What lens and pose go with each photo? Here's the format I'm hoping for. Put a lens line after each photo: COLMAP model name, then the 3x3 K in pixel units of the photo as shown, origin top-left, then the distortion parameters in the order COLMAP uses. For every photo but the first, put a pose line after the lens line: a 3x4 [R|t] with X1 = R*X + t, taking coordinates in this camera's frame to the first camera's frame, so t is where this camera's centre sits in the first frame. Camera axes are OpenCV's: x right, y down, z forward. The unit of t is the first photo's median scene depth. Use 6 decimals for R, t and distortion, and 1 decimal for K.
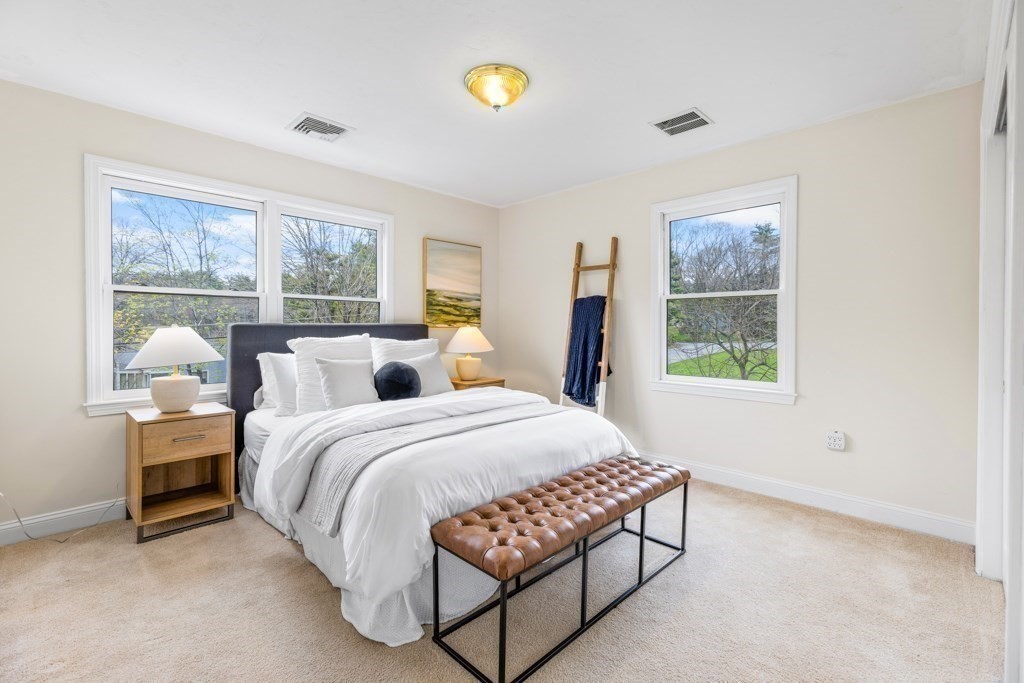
lens RADIAL K [[458.8, 0, 517.3], [0, 458.8, 329.2], [0, 0, 1]] dist [0.003060, 0.000511]
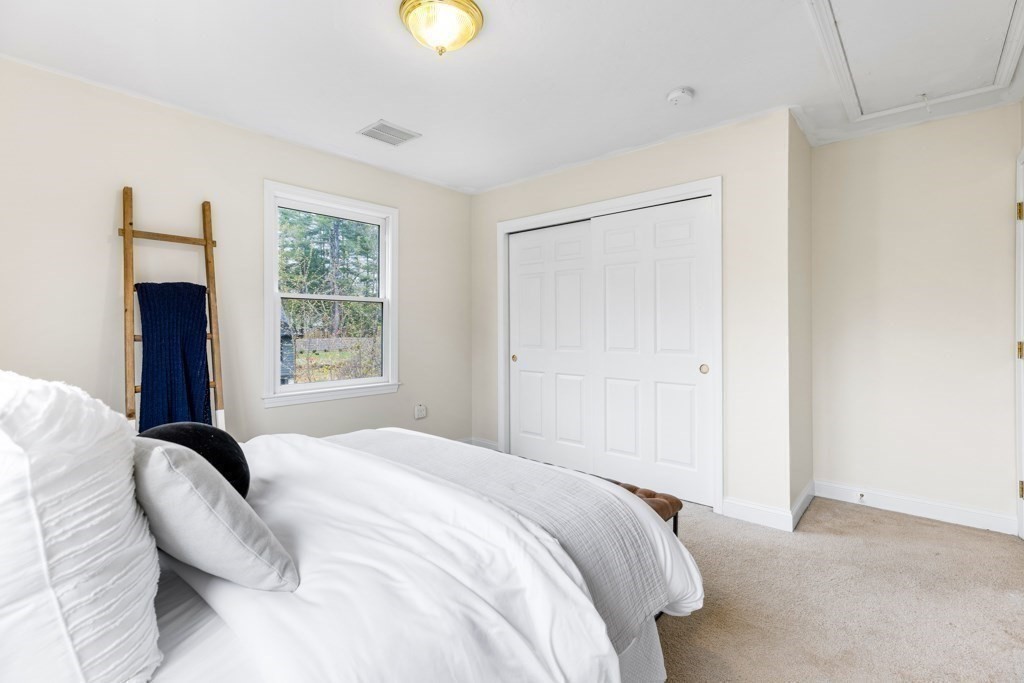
lens RADIAL K [[458.8, 0, 517.3], [0, 458.8, 329.2], [0, 0, 1]] dist [0.003060, 0.000511]
pose [[-0.042491, -0.003396, 0.999091, -0.512482], [0.002019, 0.999992, 0.003484, -0.008160], [-0.999095, 0.002166, -0.042484, 0.560013]]
